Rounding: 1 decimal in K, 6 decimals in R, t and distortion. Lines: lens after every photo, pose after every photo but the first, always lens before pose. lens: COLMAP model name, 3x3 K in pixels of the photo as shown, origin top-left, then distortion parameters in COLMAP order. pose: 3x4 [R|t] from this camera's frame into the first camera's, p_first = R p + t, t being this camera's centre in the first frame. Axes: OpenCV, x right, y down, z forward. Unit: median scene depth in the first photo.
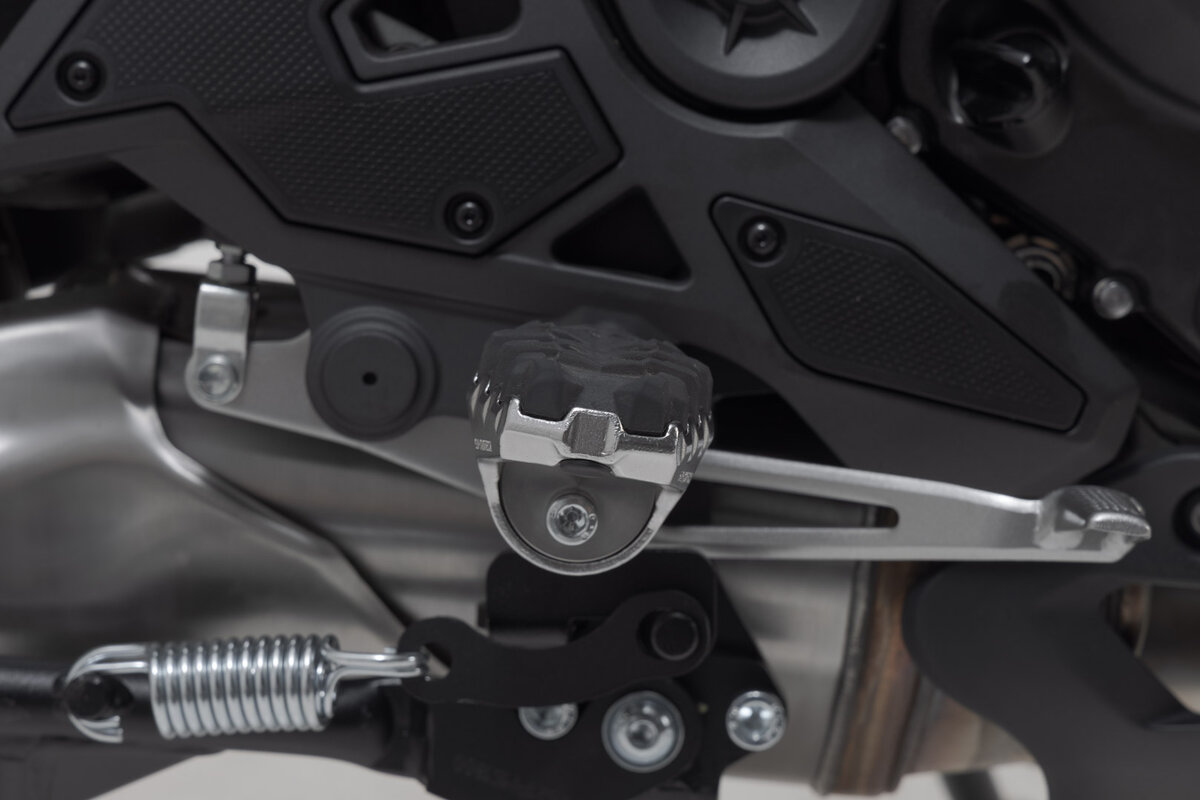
lens RADIAL K [[3459.4, 0, 600.0], [0, 3459.4, 400.0], [0, 0, 1]] dist [0.049744, 0.476588]
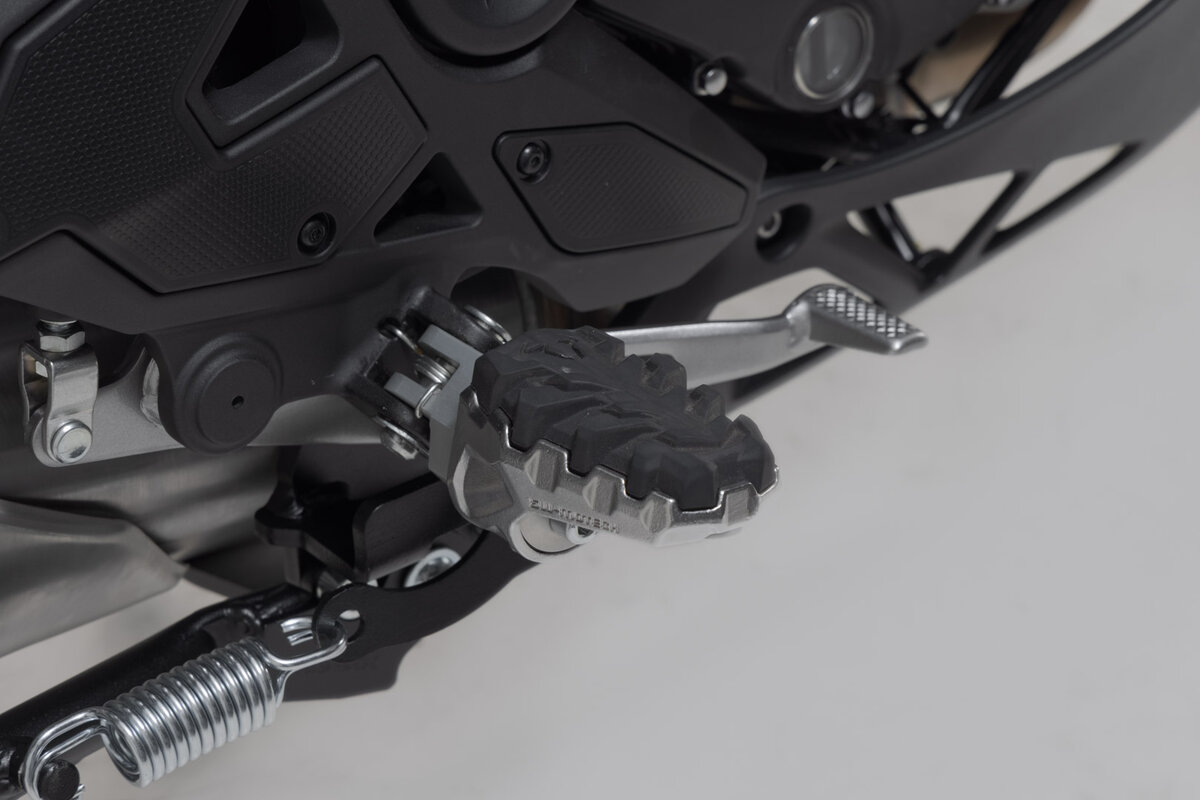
lens RADIAL K [[3459.4, 0, 600.0], [0, 3459.4, 400.0], [0, 0, 1]] dist [0.049744, 0.476588]
pose [[0.762587, -0.349120, 0.544588, -0.545697], [0.113724, 0.901103, 0.418425, -0.425464], [-0.636810, -0.257153, 0.726873, 0.192026]]
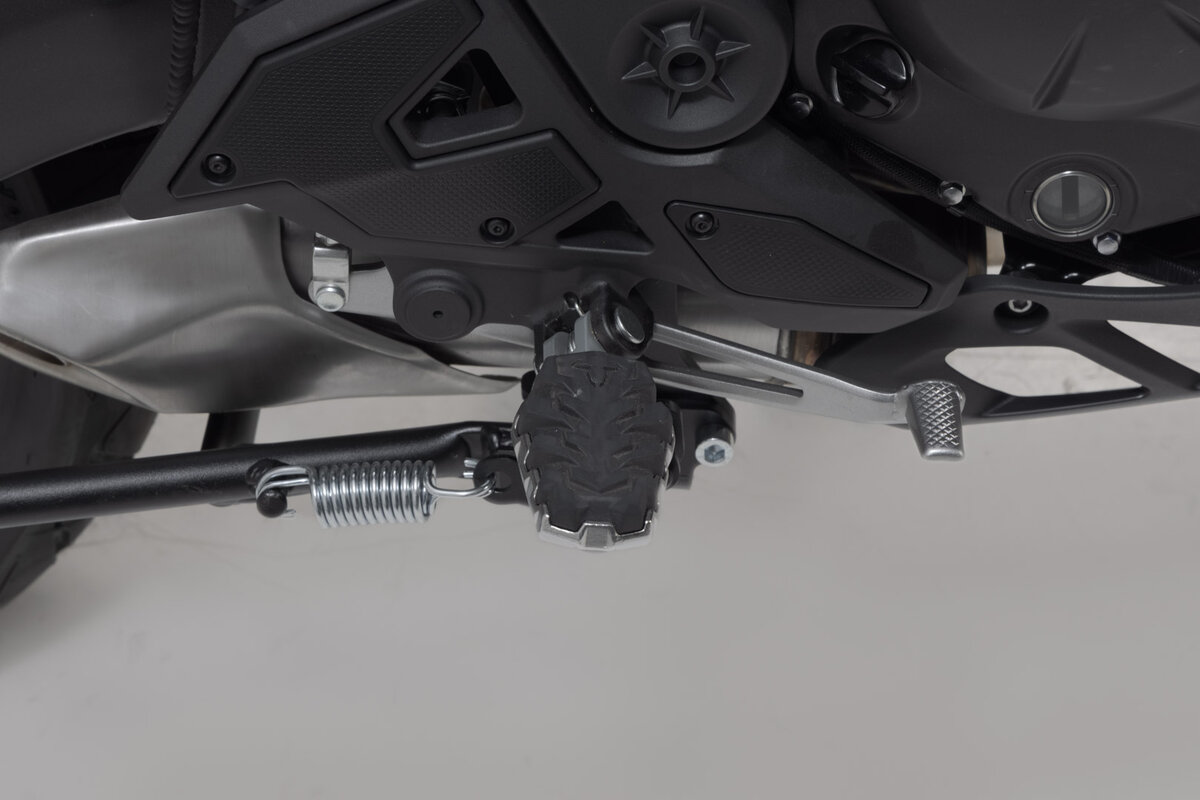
lens RADIAL K [[3459.4, 0, 600.0], [0, 3459.4, 400.0], [0, 0, 1]] dist [0.049744, 0.476588]
pose [[0.997702, -0.061875, -0.027619, 0.039753], [0.066850, 0.832272, 0.550322, -0.780875], [-0.011065, -0.550904, 0.834495, -0.239425]]
